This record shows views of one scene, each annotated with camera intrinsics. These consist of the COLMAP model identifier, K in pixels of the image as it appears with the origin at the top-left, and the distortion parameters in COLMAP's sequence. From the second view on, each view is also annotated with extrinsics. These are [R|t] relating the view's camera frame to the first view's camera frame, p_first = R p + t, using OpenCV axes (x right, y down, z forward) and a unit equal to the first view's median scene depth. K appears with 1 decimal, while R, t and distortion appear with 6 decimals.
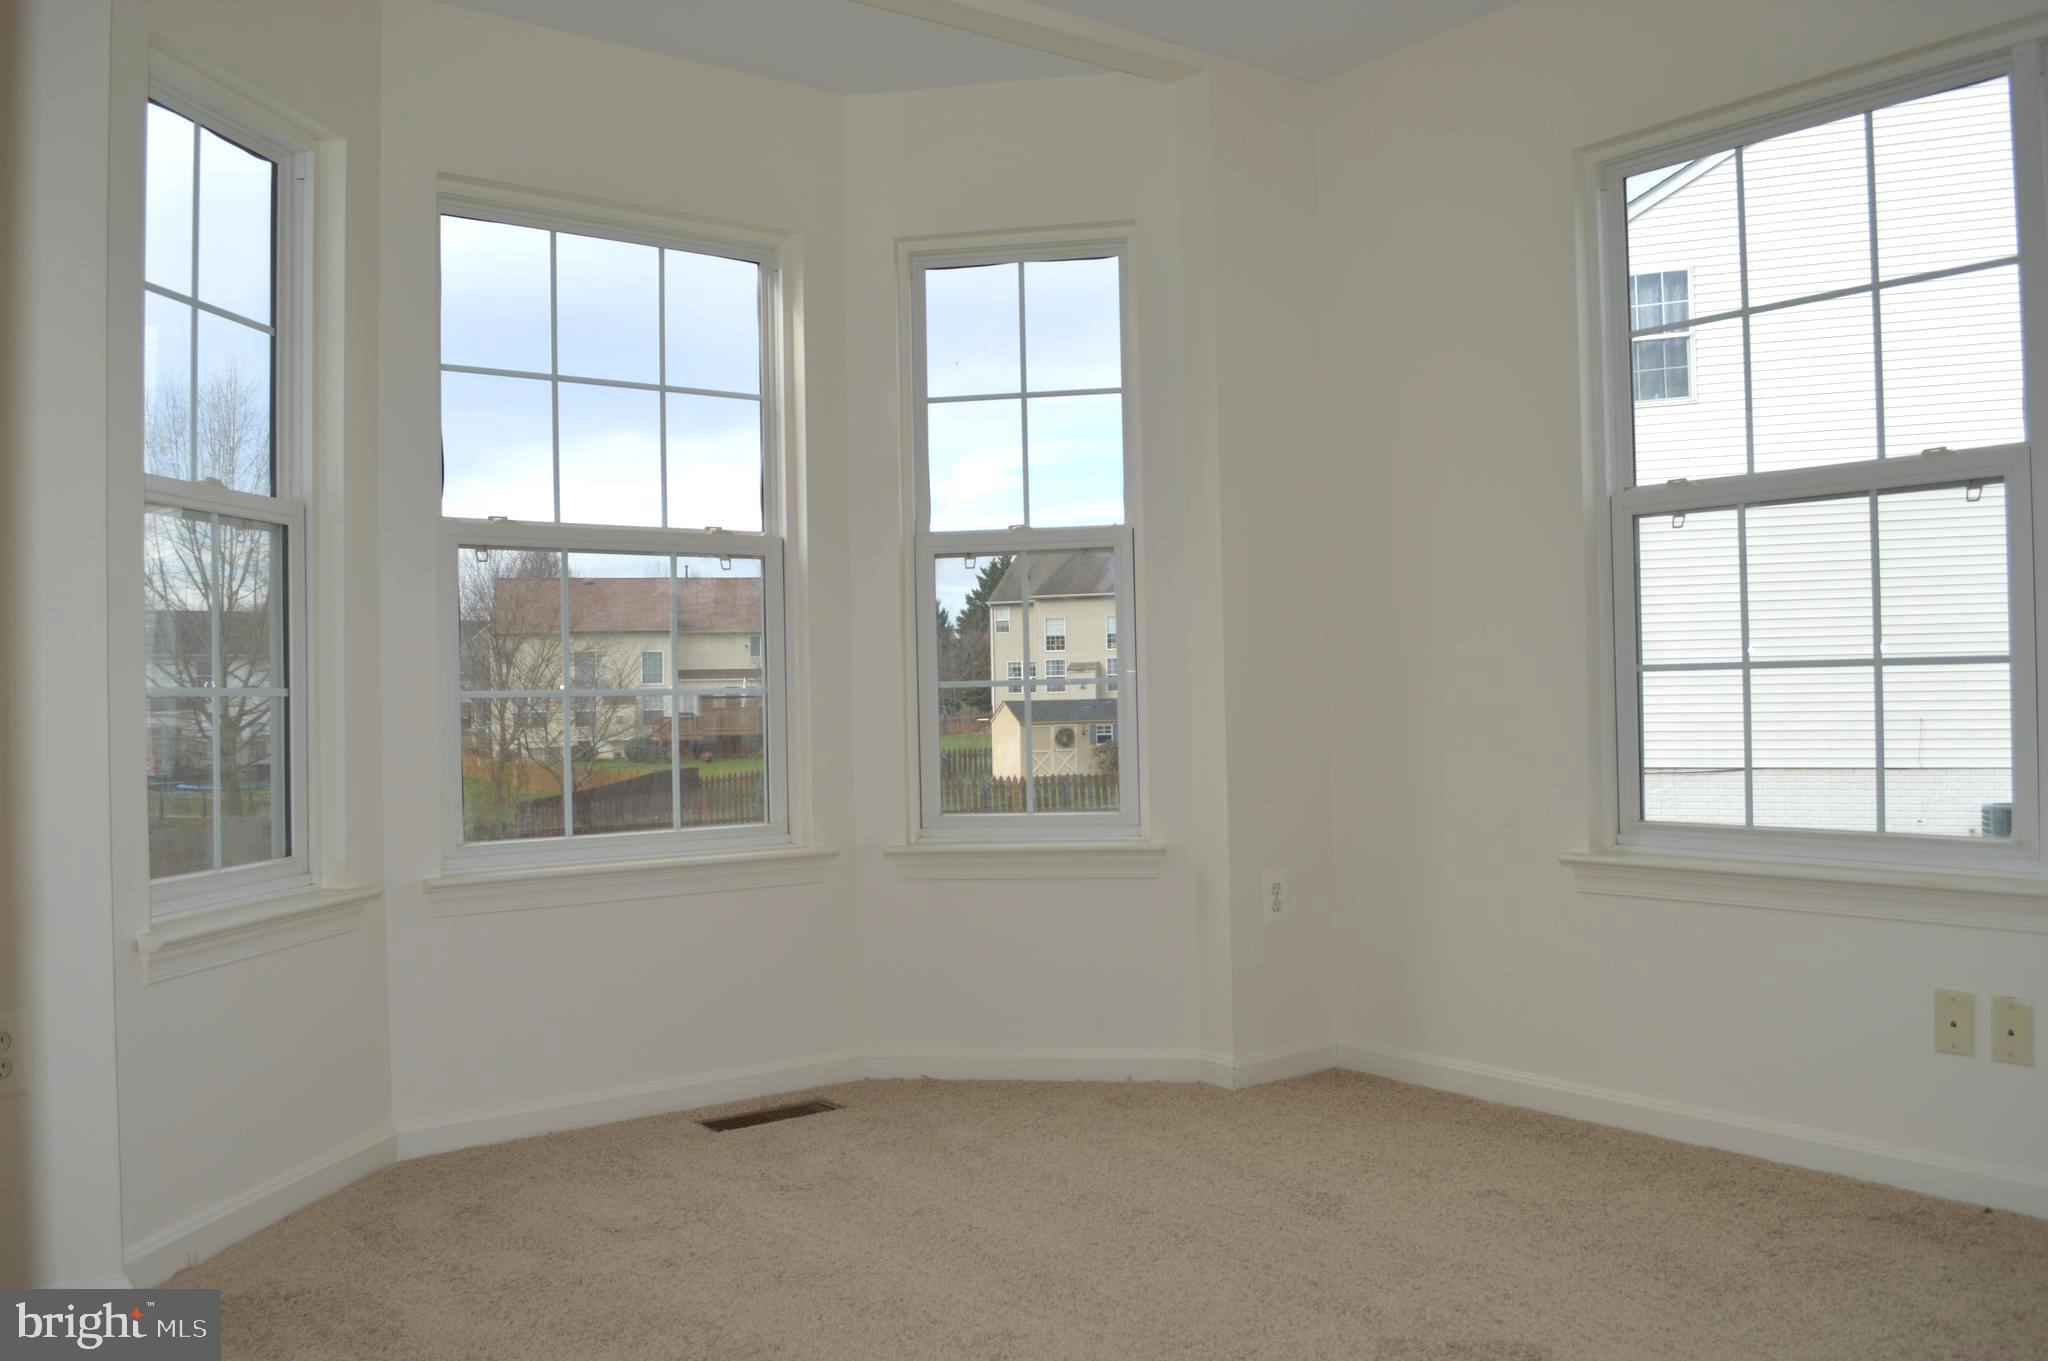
lens RADIAL K [[1635.3, 0, 1008.2], [0, 1635.3, 676.0], [0, 0, 1]] dist [-0.086074, 0.015890]
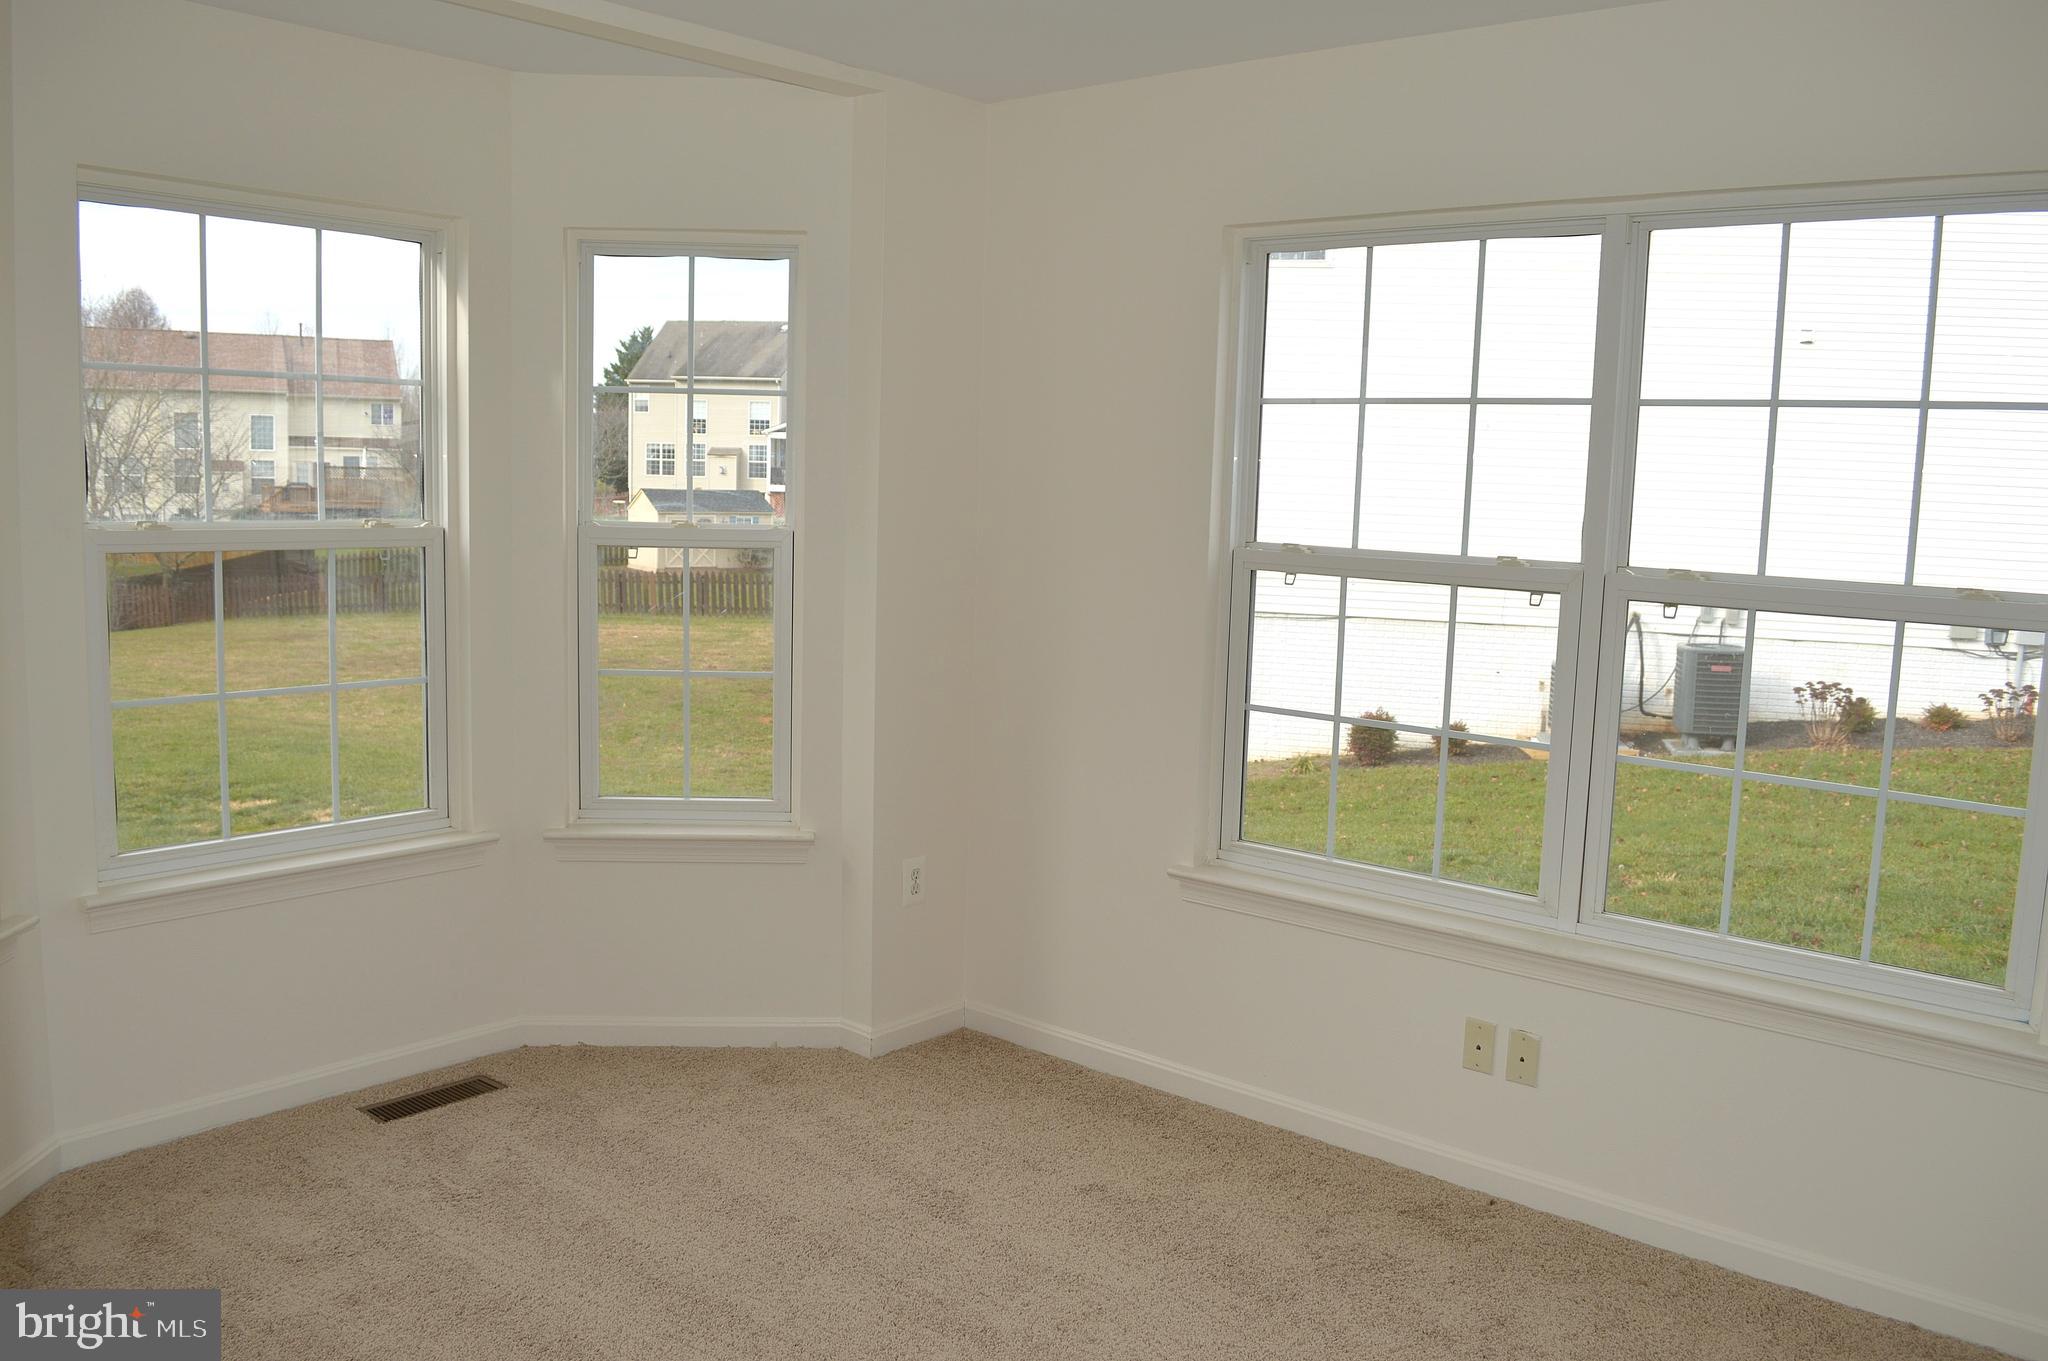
lens RADIAL K [[1635.3, 0, 1008.2], [0, 1635.3, 676.0], [0, 0, 1]] dist [-0.086074, 0.015890]
pose [[0.975166, 0.020011, 0.220568, -0.019574], [-0.049568, 0.990366, 0.129298, -0.156859], [-0.215855, -0.137020, 0.966764, -0.052725]]
